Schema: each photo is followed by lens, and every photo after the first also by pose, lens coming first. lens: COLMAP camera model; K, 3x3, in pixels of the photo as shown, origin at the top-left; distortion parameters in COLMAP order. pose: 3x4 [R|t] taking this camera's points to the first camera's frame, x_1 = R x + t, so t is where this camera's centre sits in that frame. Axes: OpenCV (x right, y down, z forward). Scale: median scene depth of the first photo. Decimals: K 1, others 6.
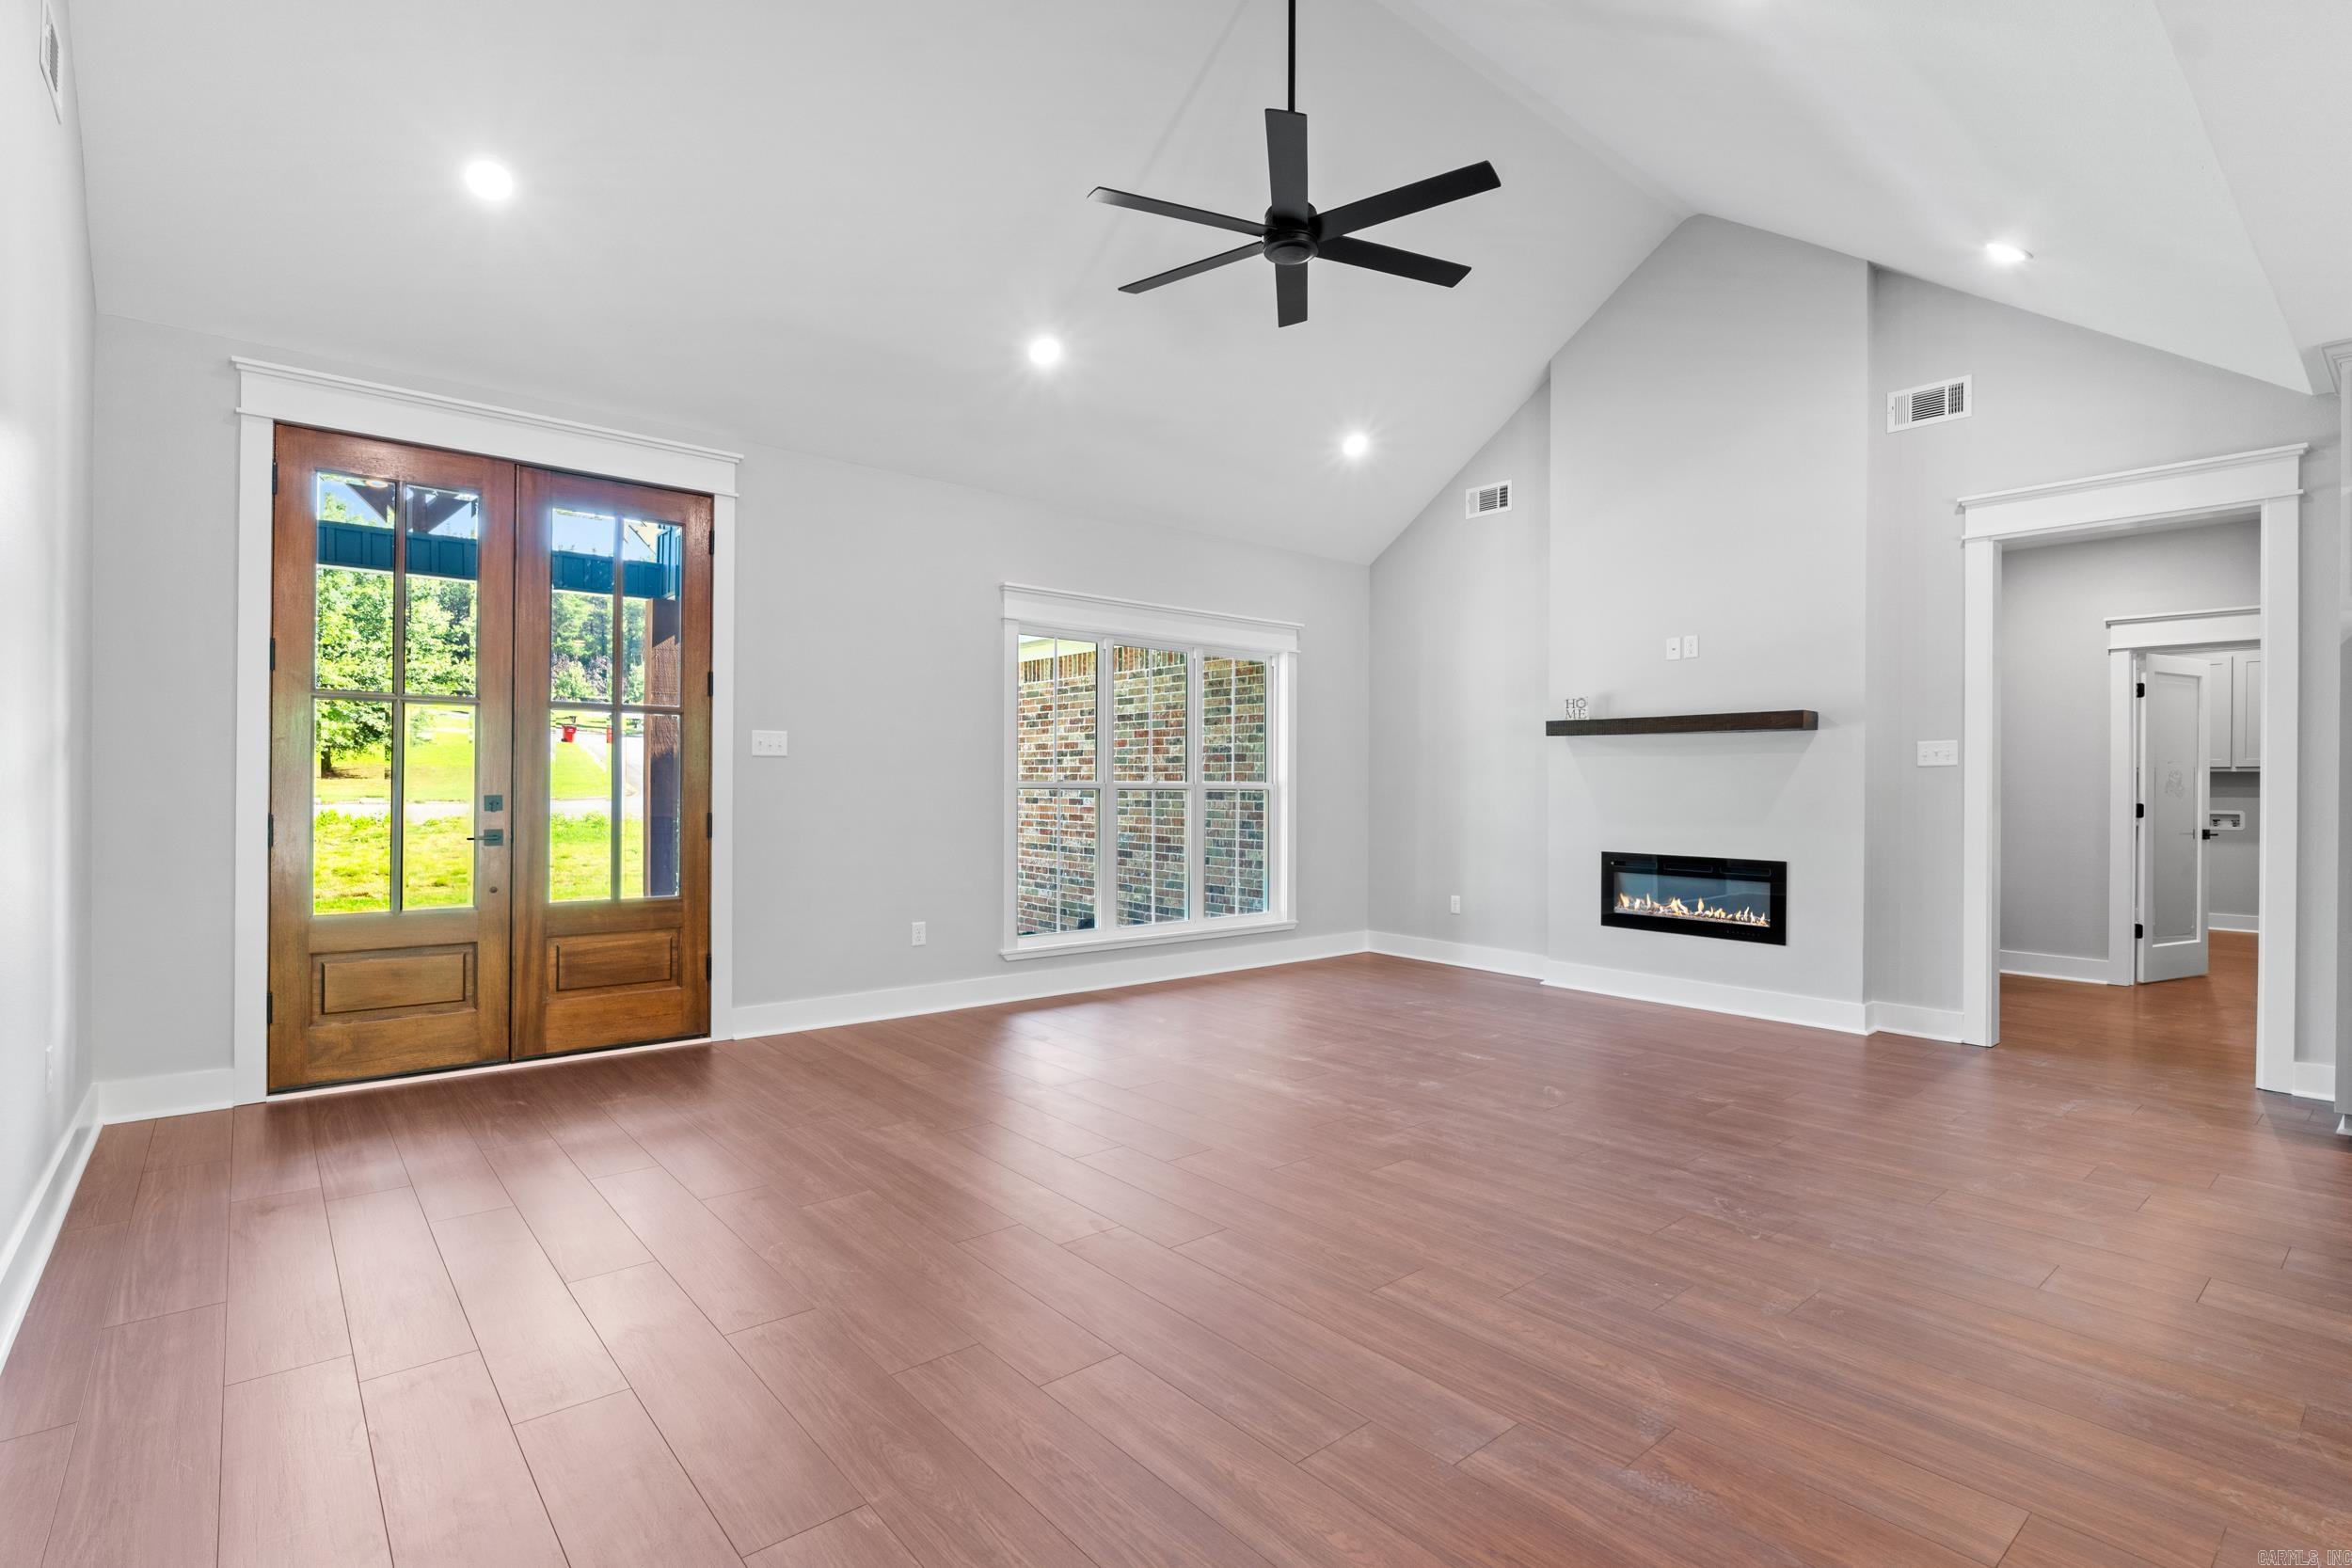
lens RADIAL K [[1112.2, 0, 1185.5], [0, 1112.2, 787.5], [0, 0, 1]] dist [0.000099, -0.000810]
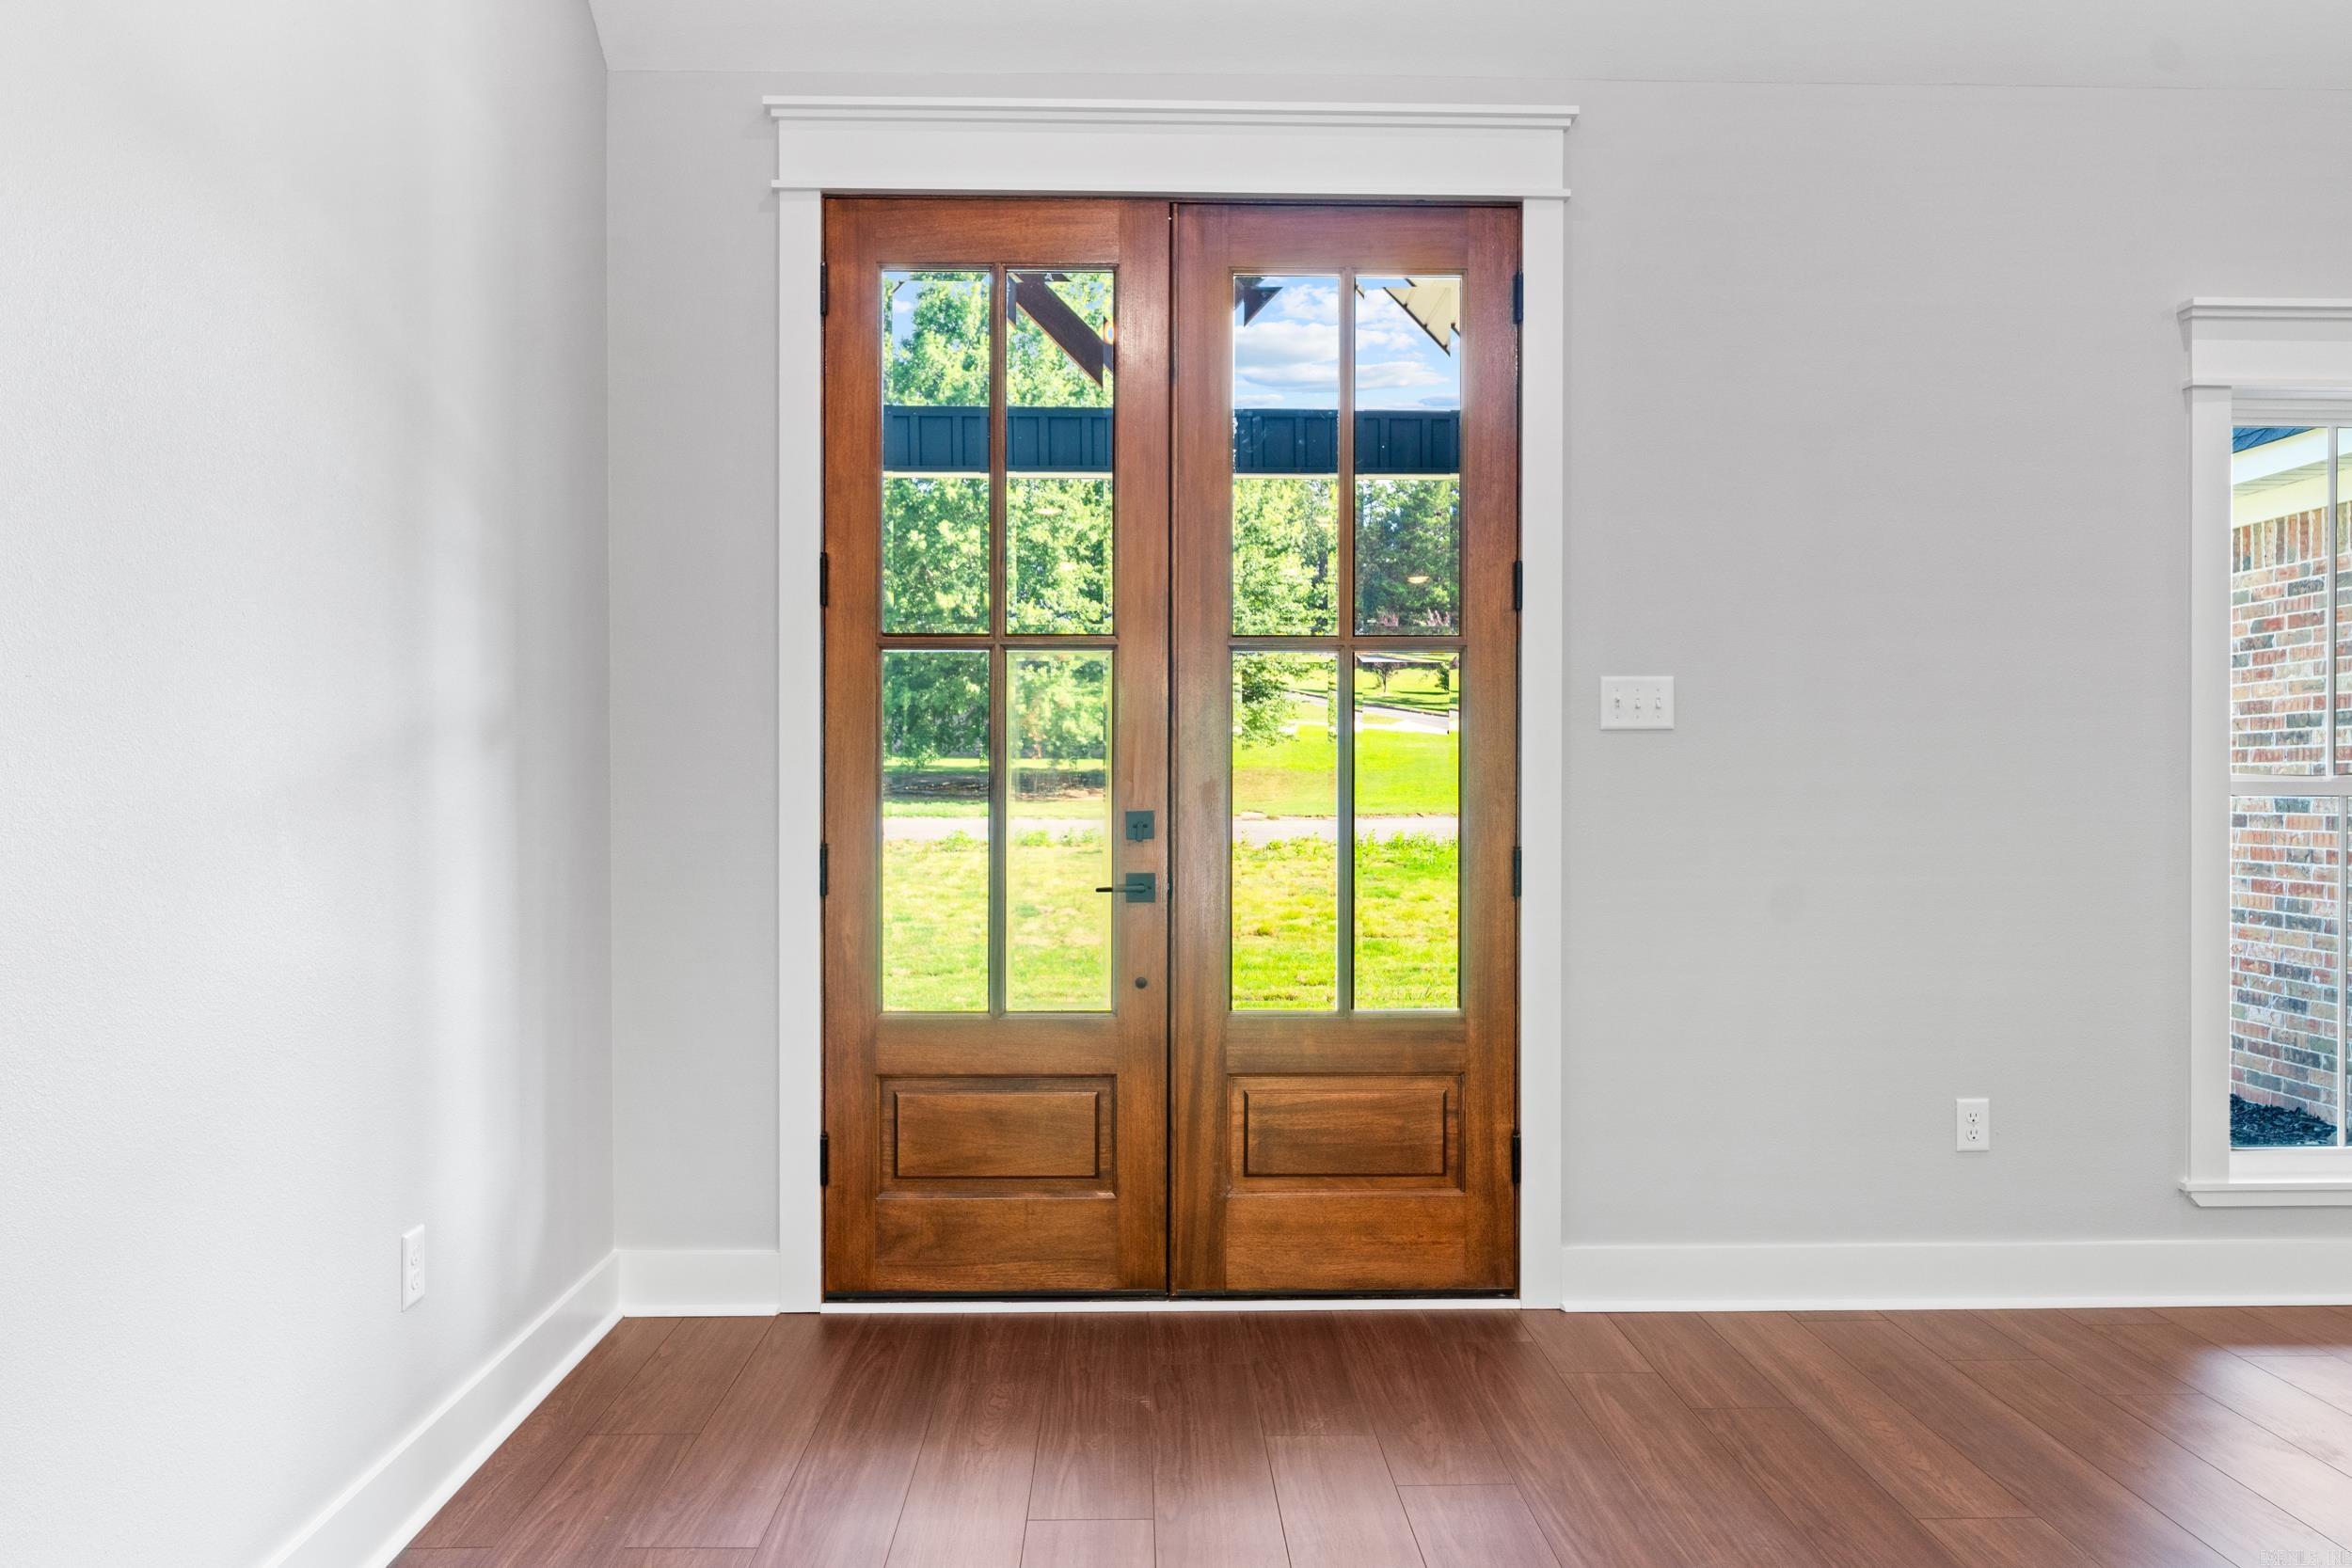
lens RADIAL K [[1670.1, 0, 1175.1], [0, 1670.1, 812.1], [0, 0, 1]] dist [-0.004659, -0.001946]
pose [[0.773546, 0.000949, -0.633740, -0.079602], [0.004910, 0.999960, 0.007491, 0.001184], [0.633722, -0.008907, 0.773510, 0.352154]]
